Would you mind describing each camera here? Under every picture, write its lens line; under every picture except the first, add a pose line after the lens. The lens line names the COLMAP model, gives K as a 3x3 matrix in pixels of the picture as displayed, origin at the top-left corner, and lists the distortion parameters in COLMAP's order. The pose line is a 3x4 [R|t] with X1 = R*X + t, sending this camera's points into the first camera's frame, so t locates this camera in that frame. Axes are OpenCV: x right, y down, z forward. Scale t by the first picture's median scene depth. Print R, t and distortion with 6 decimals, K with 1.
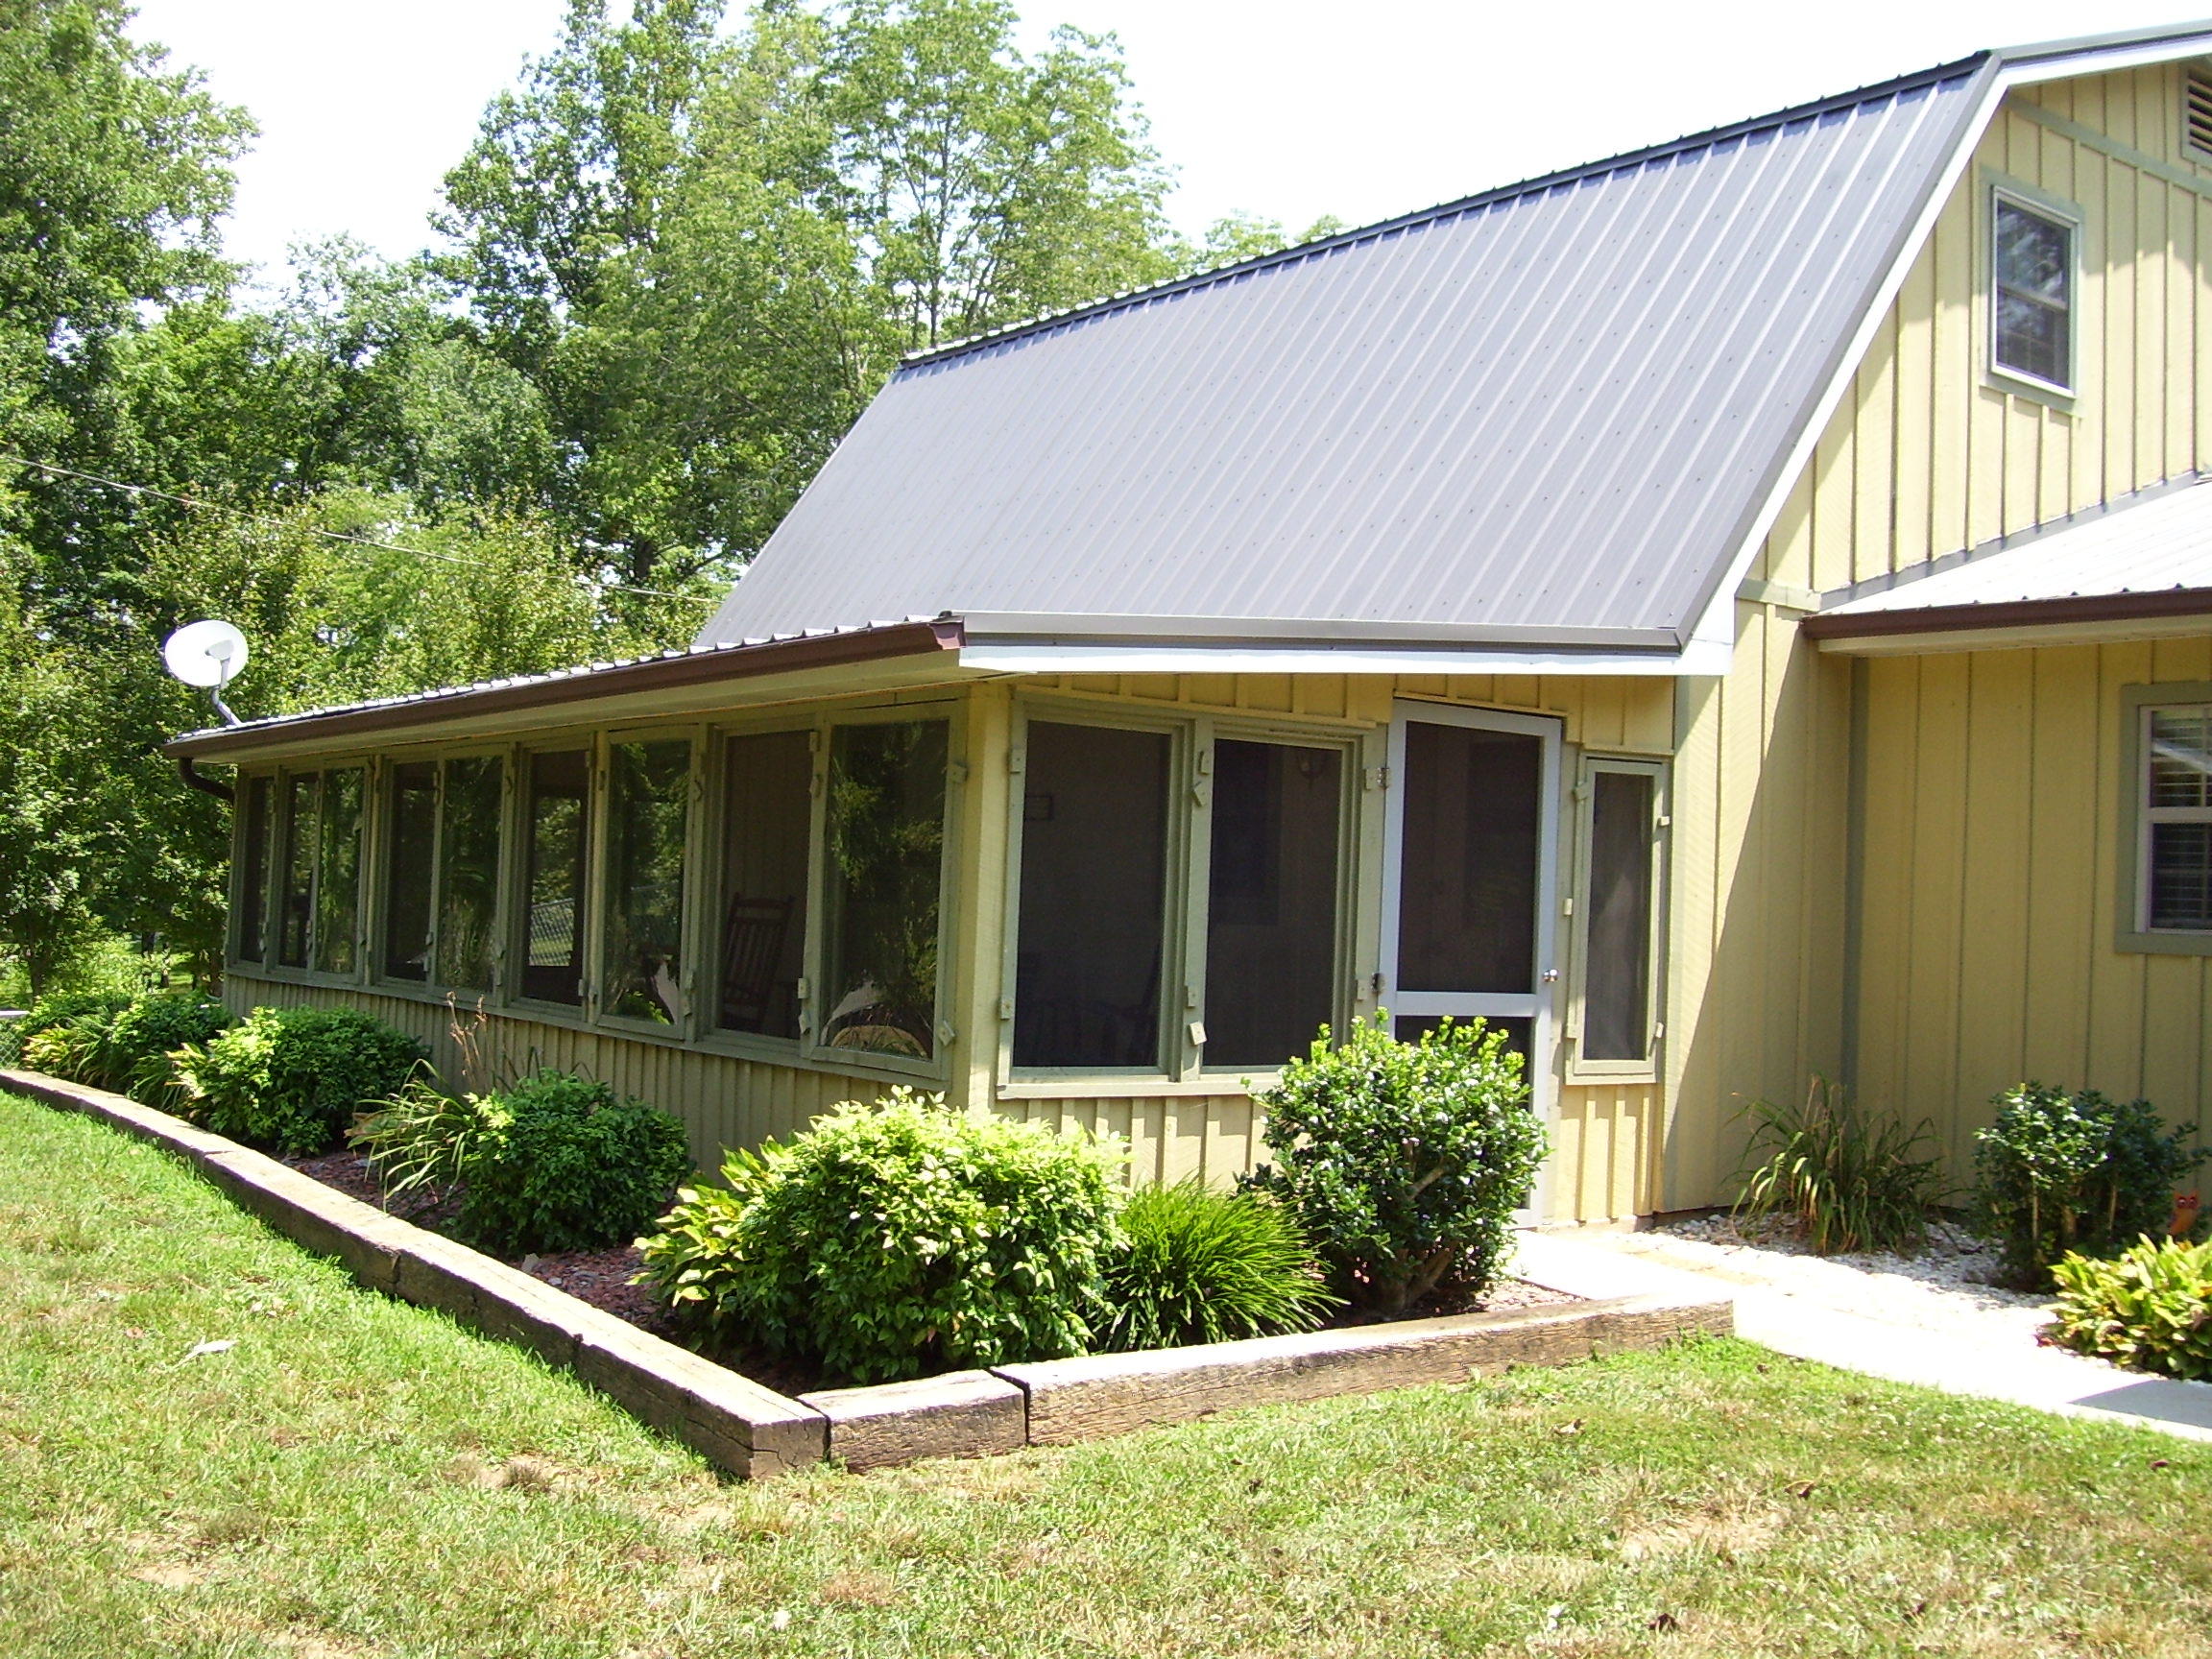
lens RADIAL K [[2475.5, 0, 1076.4], [0, 2475.5, 870.5], [0, 0, 1]] dist [-0.179533, 0.160997]
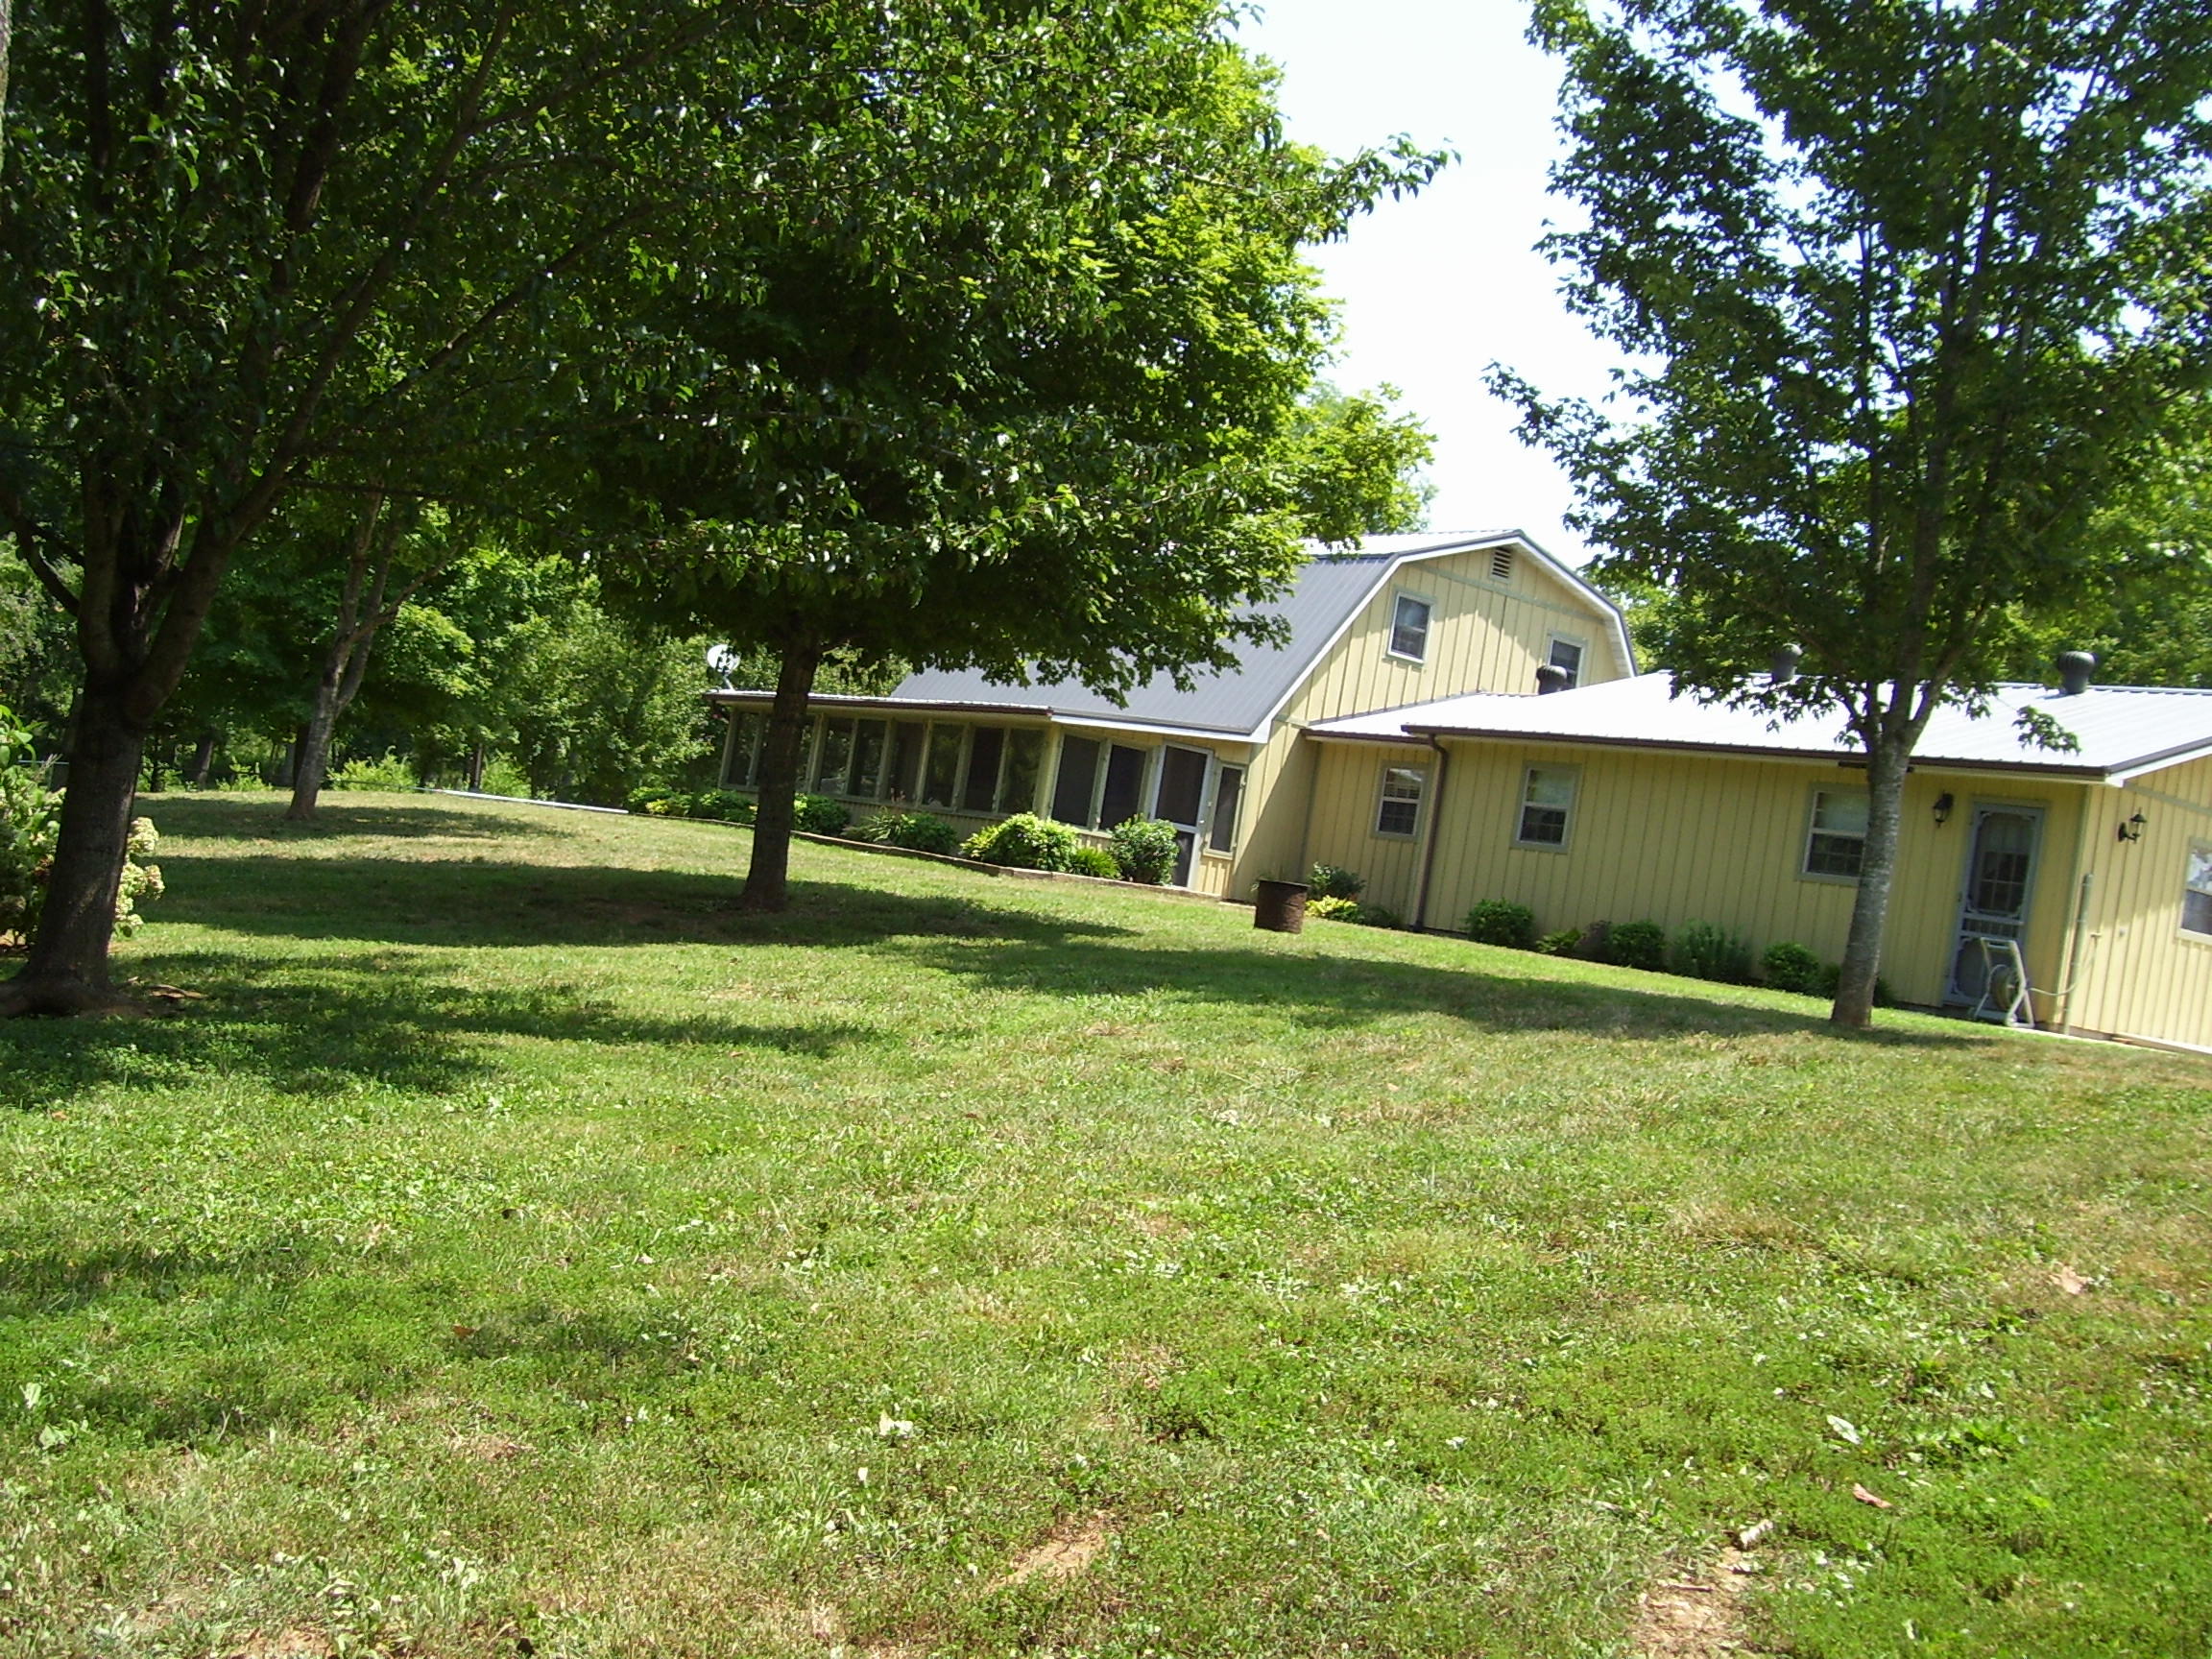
lens RADIAL K [[2475.5, 0, 1076.4], [0, 2475.5, 870.5], [0, 0, 1]] dist [-0.179533, 0.160997]
pose [[0.992520, 0.120461, 0.019824, -0.044939], [-0.120595, 0.992685, 0.005710, 0.110941], [-0.018991, -0.008058, 0.999787, -2.498473]]
